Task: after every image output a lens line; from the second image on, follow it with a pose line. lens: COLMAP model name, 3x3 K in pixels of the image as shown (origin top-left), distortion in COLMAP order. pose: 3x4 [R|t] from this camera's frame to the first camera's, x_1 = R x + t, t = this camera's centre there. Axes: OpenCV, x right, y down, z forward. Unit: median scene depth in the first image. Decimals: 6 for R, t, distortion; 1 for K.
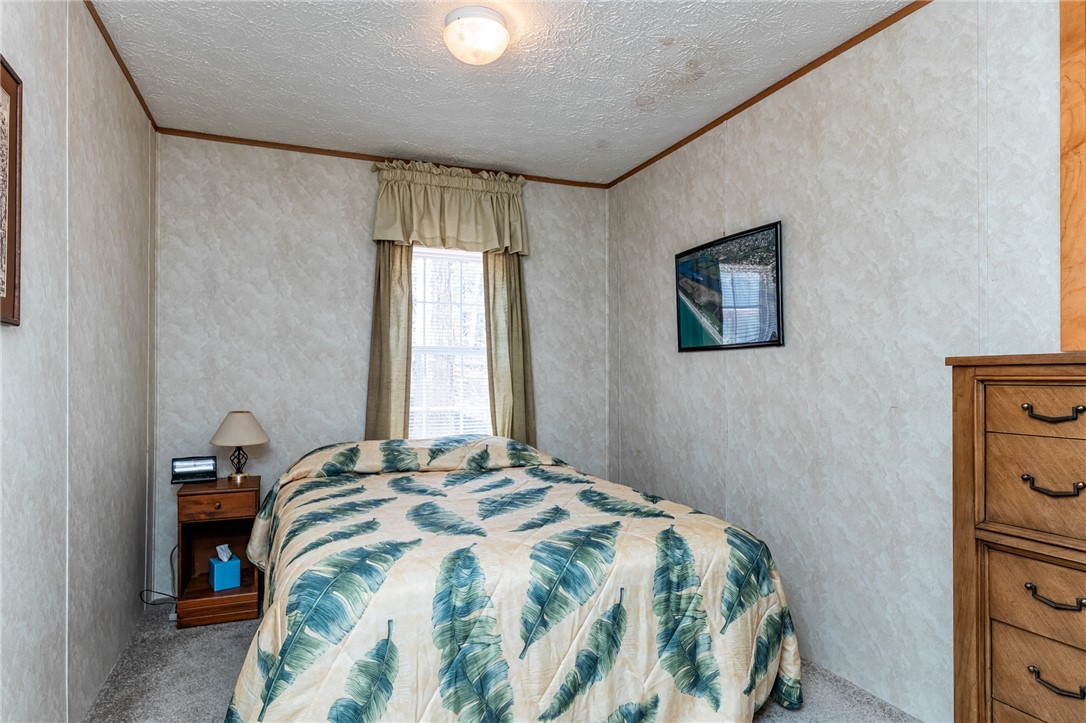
lens RADIAL K [[607.5, 0, 547.8], [0, 607.5, 373.2], [0, 0, 1]] dist [-0.000221, -0.000499]
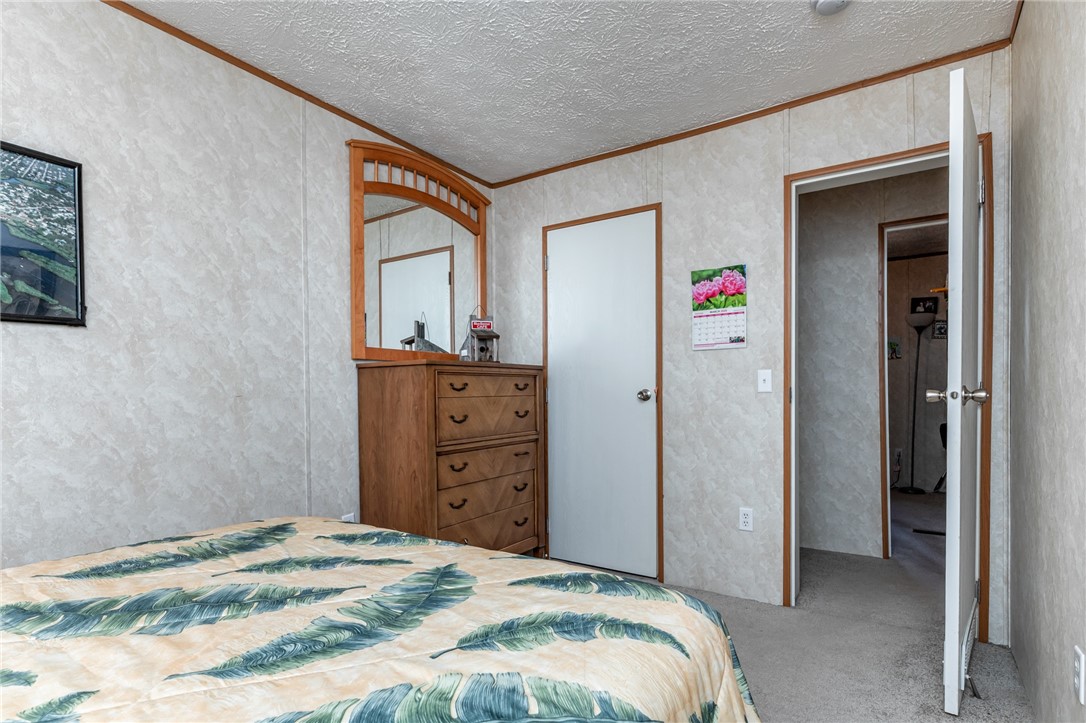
lens RADIAL K [[528.2, 0, 538.1], [0, 528.2, 390.1], [0, 0, 1]] dist [-0.000206, 0.000018]
pose [[-0.530781, 0.001462, 0.847508, -0.638486], [0.004749, 0.999988, 0.001249, 0.048367], [-0.847496, 0.004688, -0.530781, 1.127214]]
